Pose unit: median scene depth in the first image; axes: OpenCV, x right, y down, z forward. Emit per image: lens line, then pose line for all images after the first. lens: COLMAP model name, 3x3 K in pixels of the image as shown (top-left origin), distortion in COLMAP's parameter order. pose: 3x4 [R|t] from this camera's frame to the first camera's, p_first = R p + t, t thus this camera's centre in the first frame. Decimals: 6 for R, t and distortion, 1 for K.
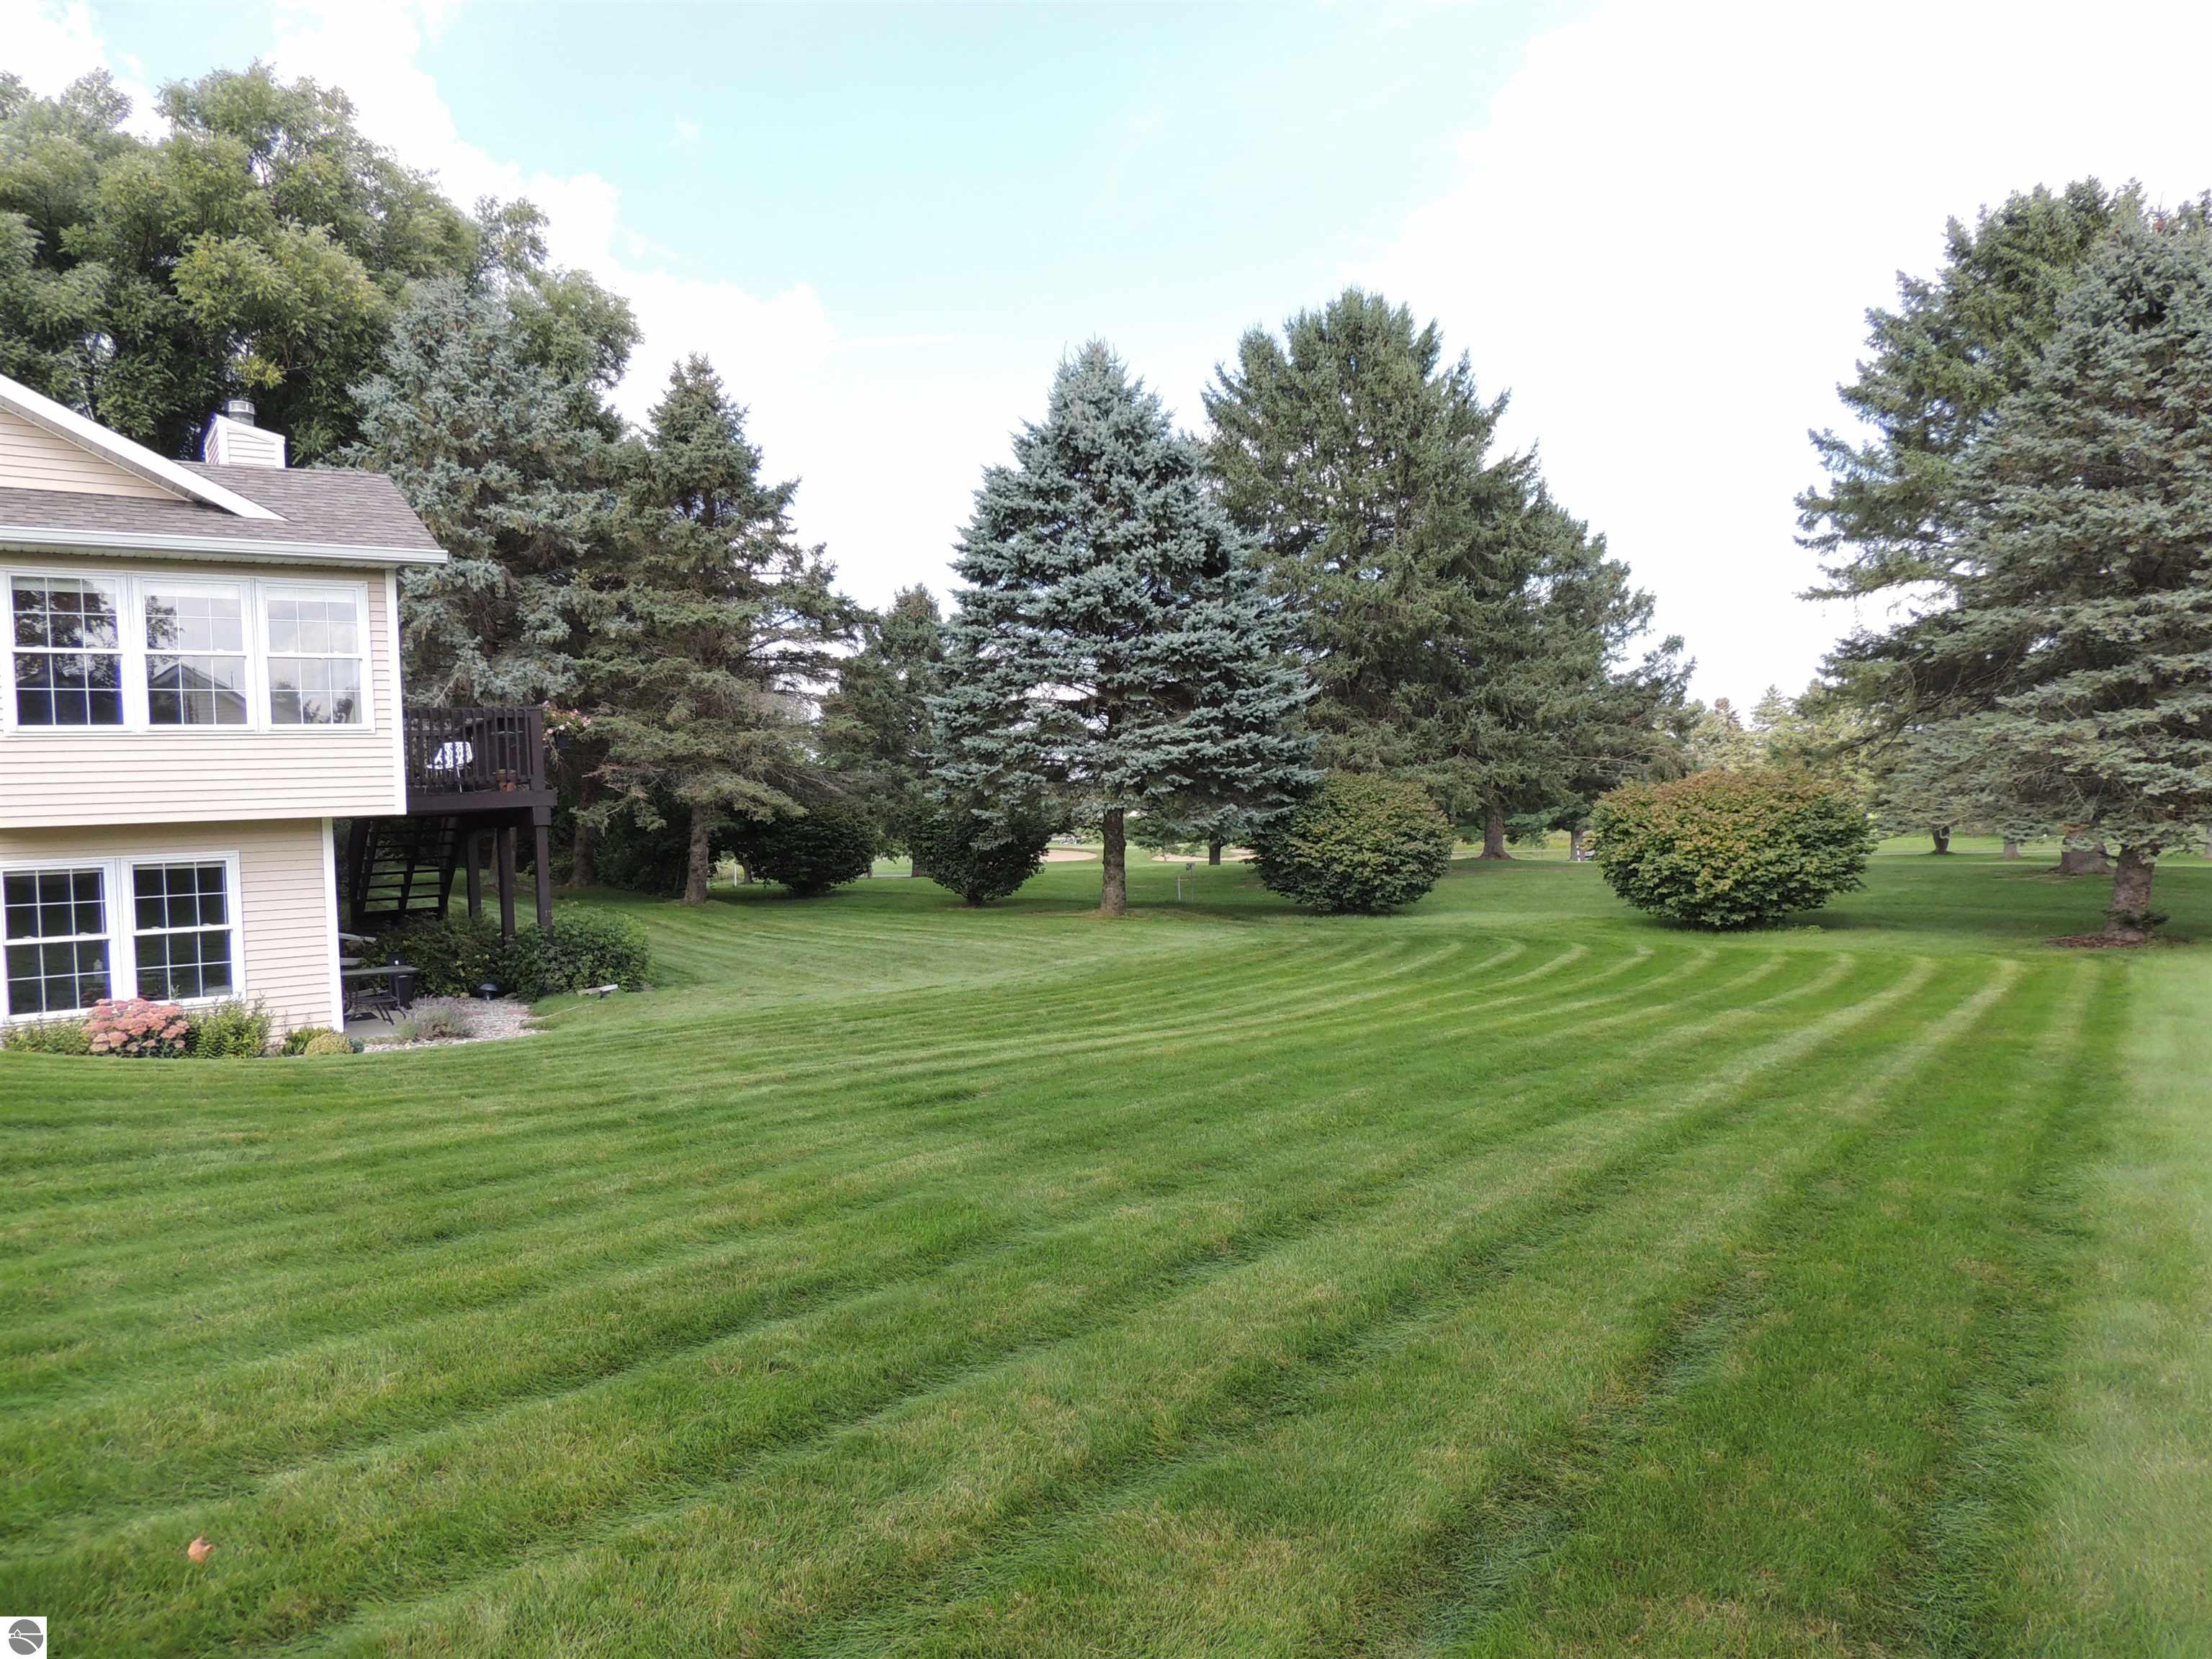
lens RADIAL K [[1542.2, 0, 1106.0], [0, 1542.2, 829.5], [0, 0, 1]] dist [0.000791, -0.000456]
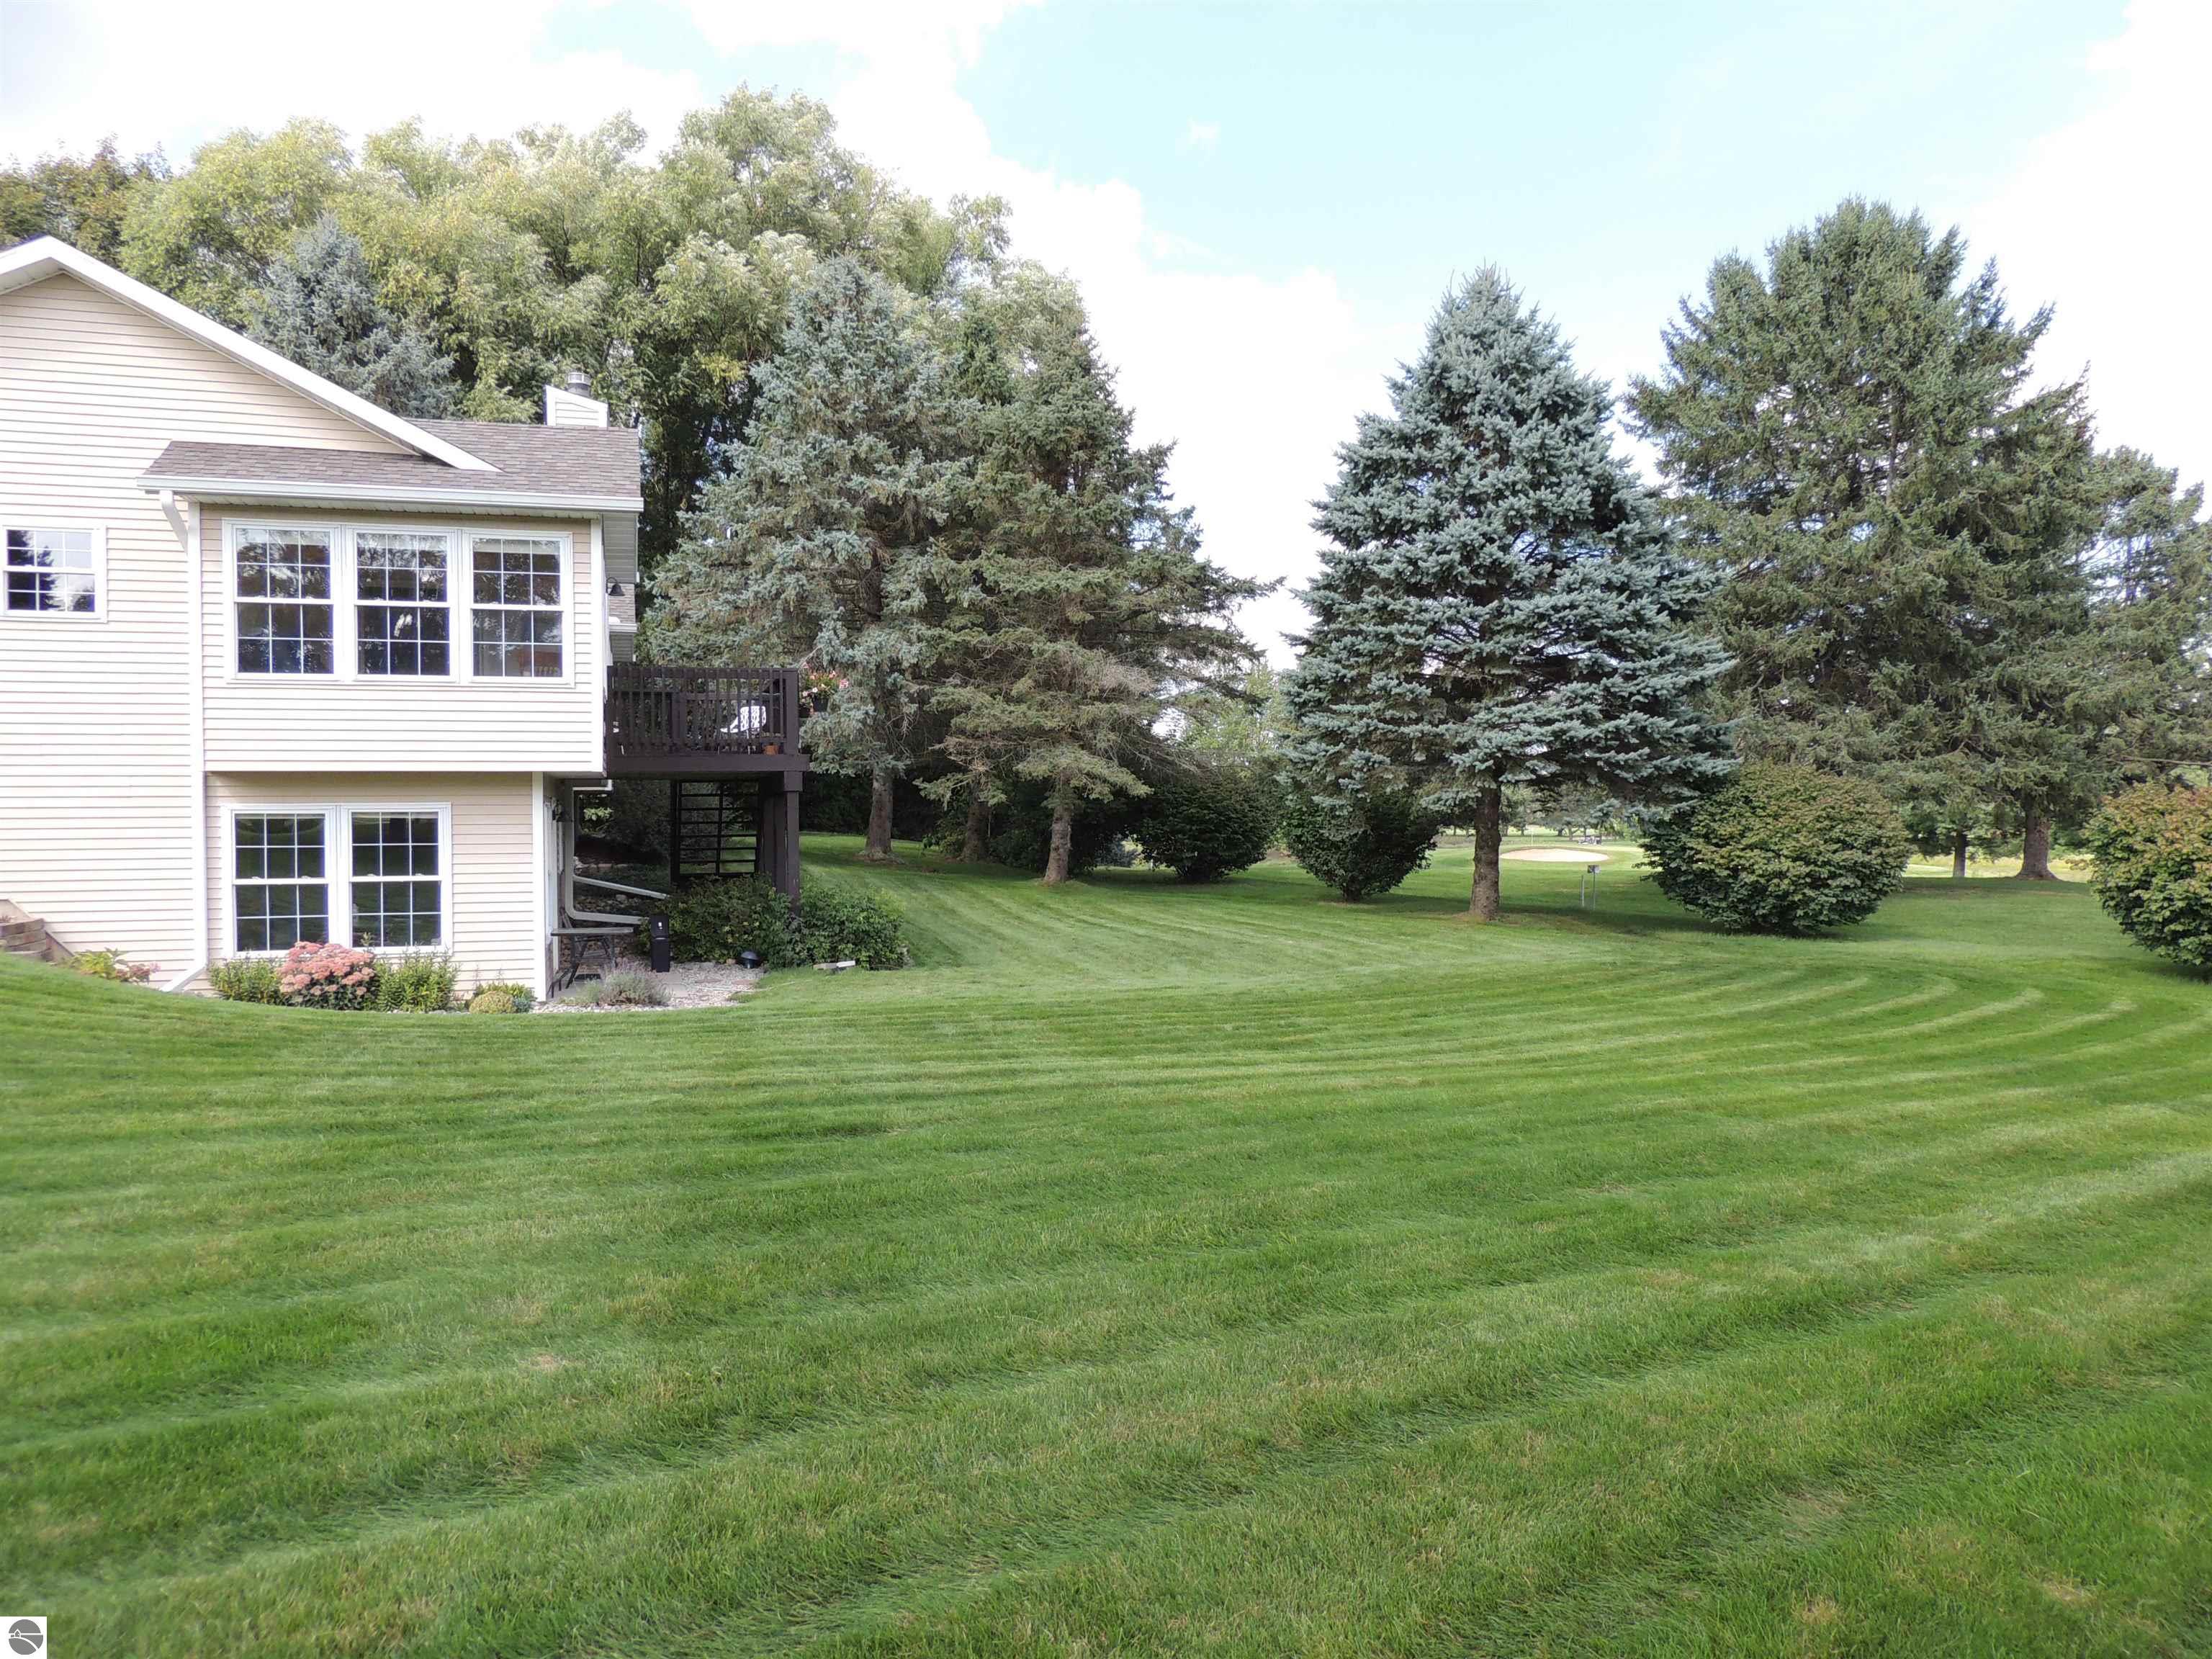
lens RADIAL K [[1558.7, 0, 1106.0], [0, 1558.7, 829.5], [0, 0, 1]] dist [-0.000800, -0.016502]
pose [[0.947537, 0.038925, -0.317268, 0.086535], [-0.037103, 0.999242, 0.011784, 0.001746], [0.317486, 0.000606, 0.948263, 0.091899]]
